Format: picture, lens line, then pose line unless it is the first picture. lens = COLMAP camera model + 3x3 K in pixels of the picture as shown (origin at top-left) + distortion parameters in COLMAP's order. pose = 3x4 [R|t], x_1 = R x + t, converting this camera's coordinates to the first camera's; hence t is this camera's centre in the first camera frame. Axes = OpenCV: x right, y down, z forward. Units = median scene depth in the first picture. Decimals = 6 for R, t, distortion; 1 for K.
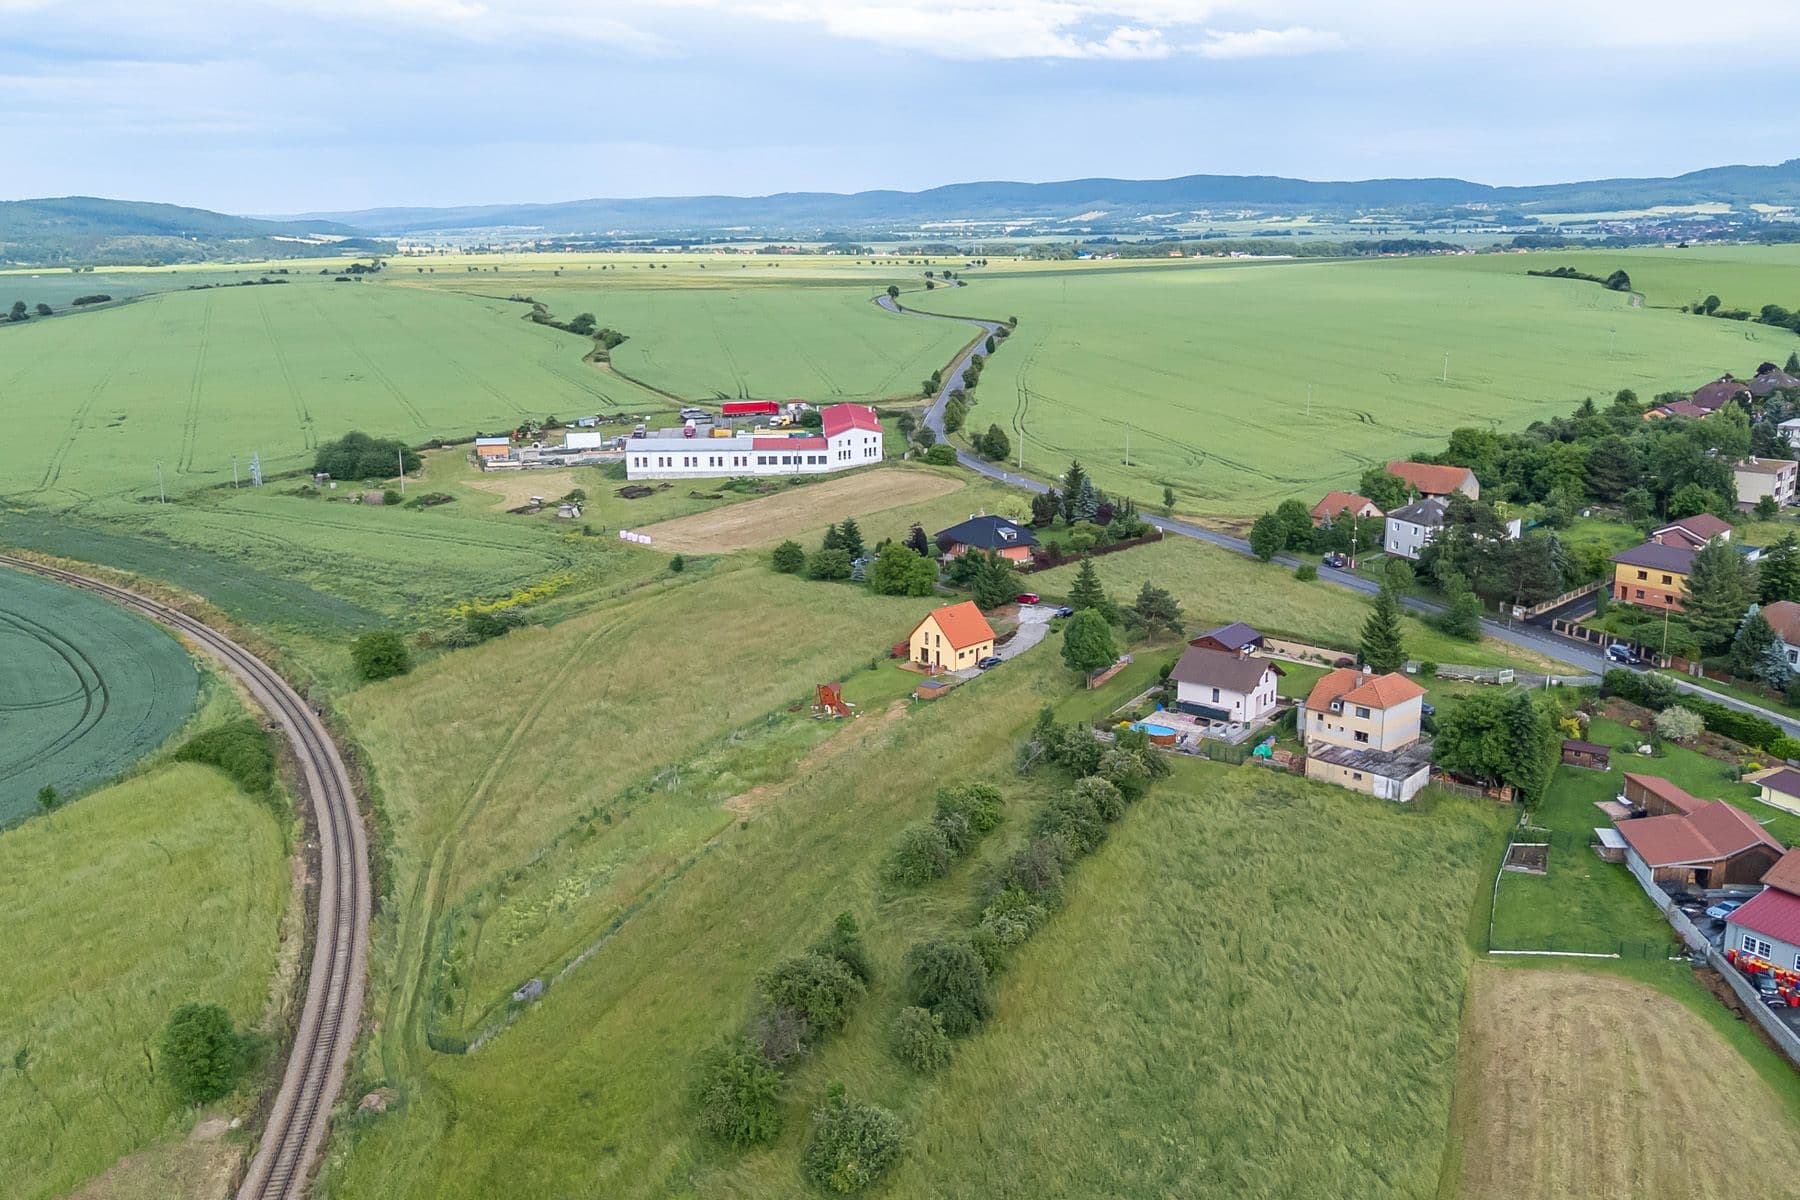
lens RADIAL K [[1561.9, 0, 895.8], [0, 1561.9, 592.1], [0, 0, 1]] dist [0.090734, -0.117185]
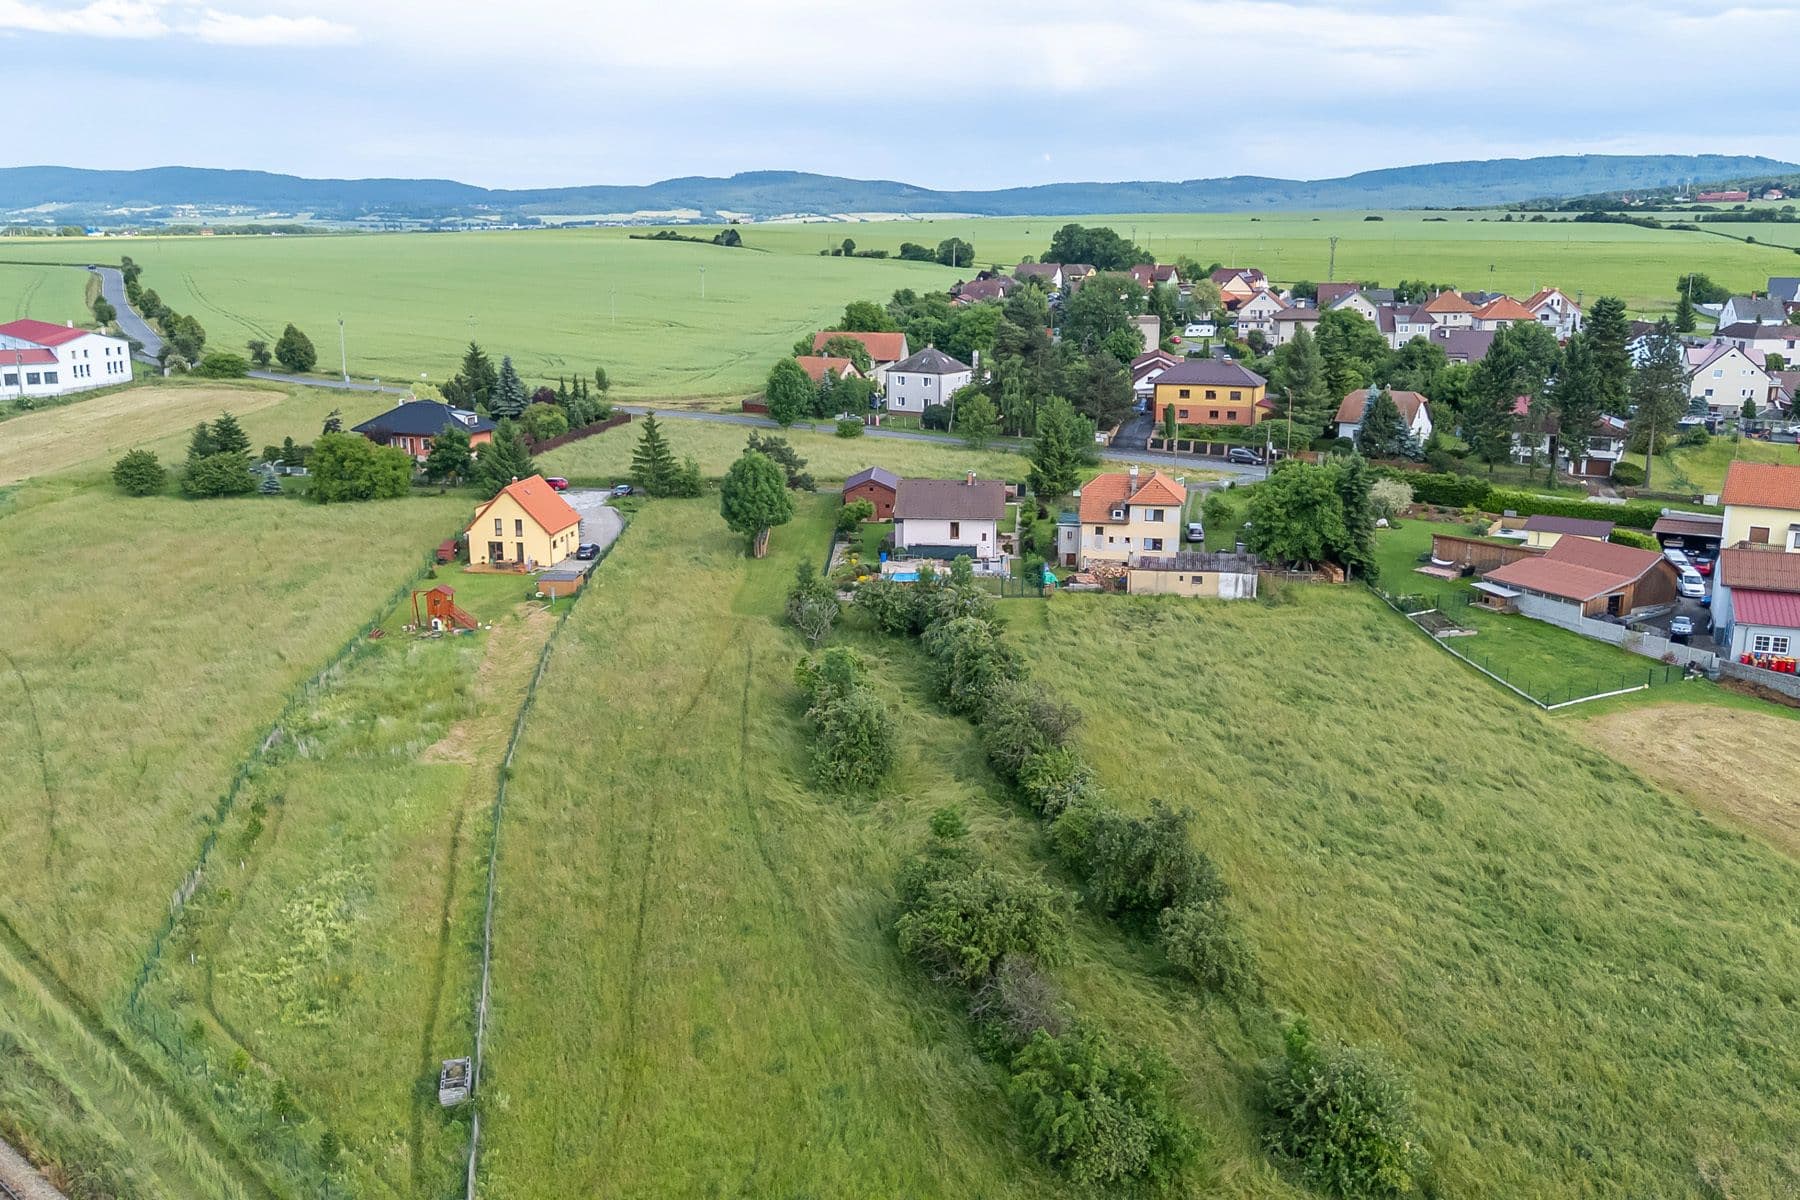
lens RADIAL K [[1561.9, 0, 904.5], [0, 1561.9, 610.1], [0, 0, 1]] dist [0.090734, -0.117185]
pose [[0.822036, -0.127550, 0.554966, -0.177806], [0.122796, 0.991367, 0.045960, 0.043803], [-0.556037, 0.030367, 0.830603, 0.227075]]
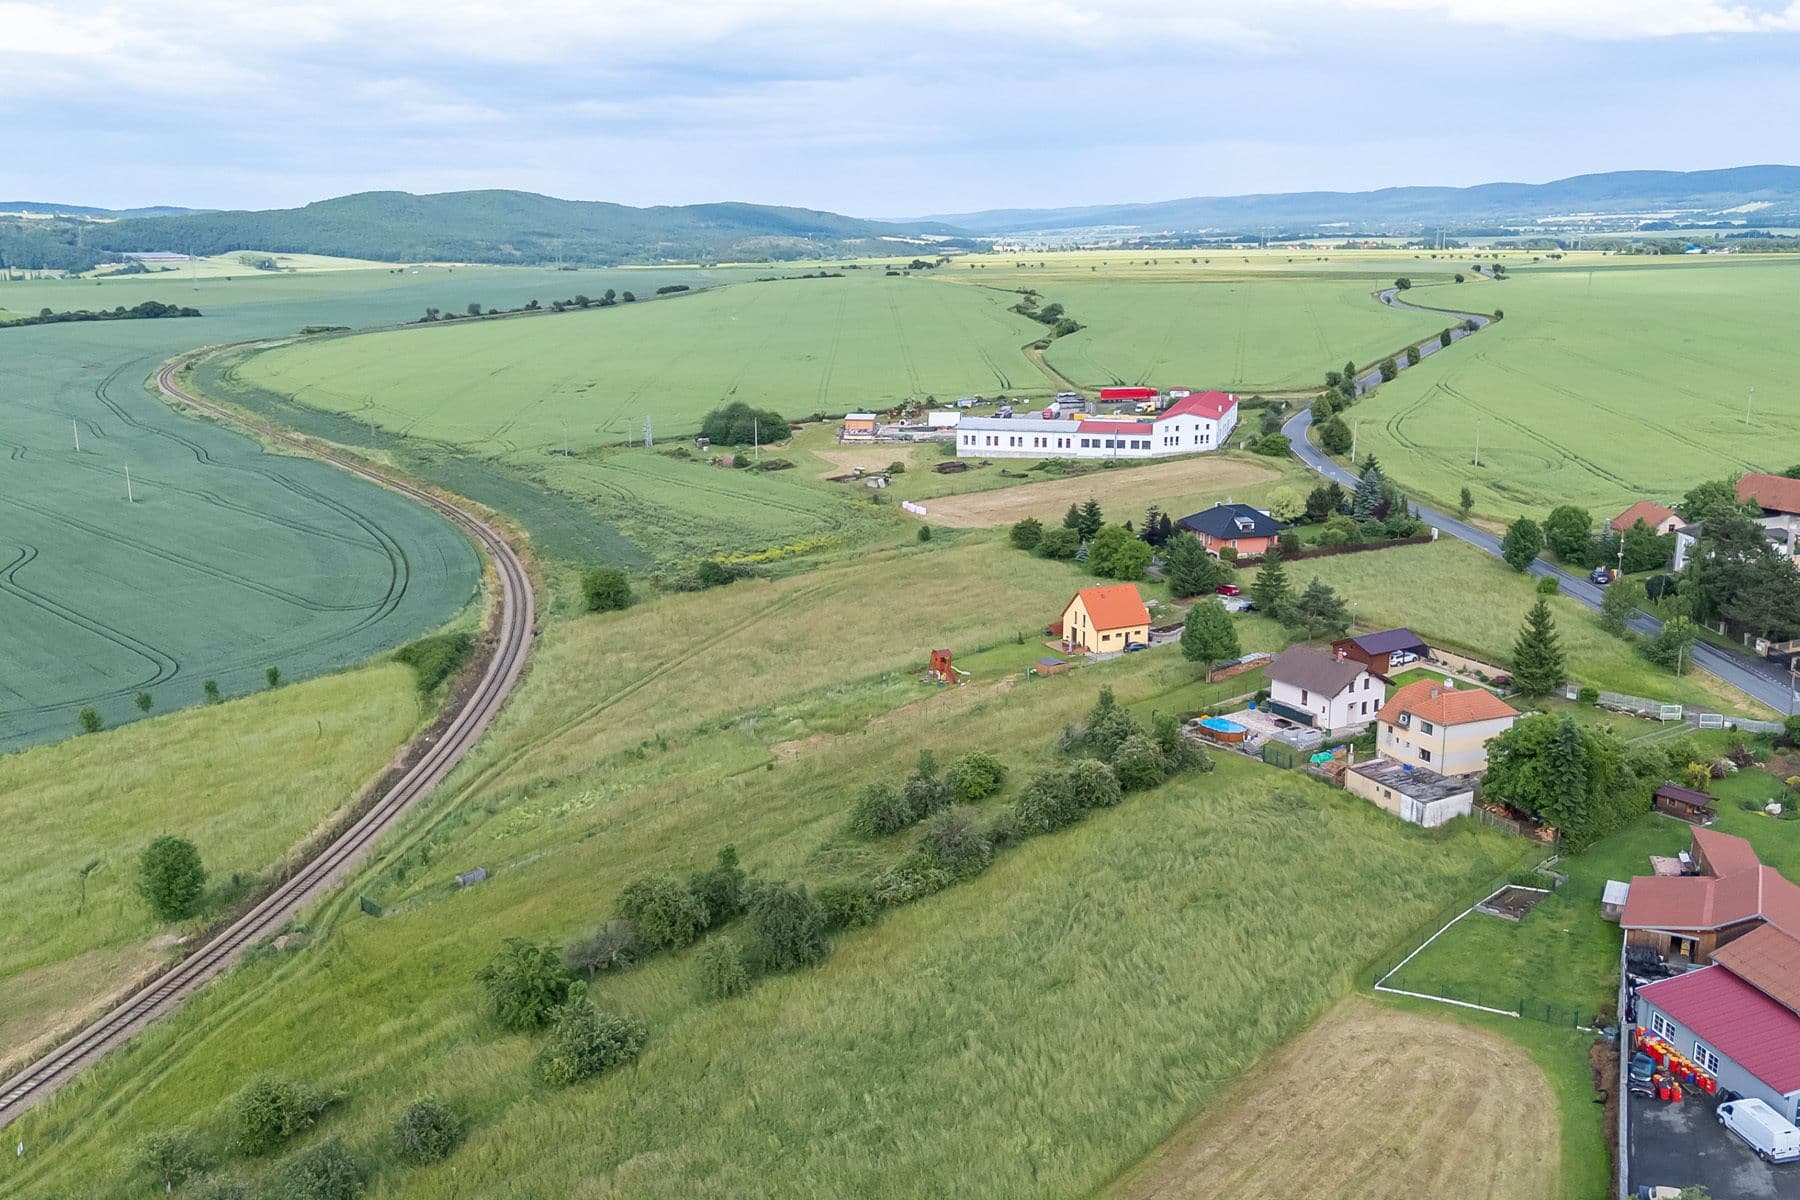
lens RADIAL K [[1561.9, 0, 893.8], [0, 1561.9, 564.1], [0, 0, 1]] dist [0.090734, -0.117185]
pose [[0.932975, 0.073683, -0.352319, 0.197110], [-0.079264, 0.996853, -0.001420, 0.005113], [0.351105, 0.029251, 0.935879, 0.026995]]
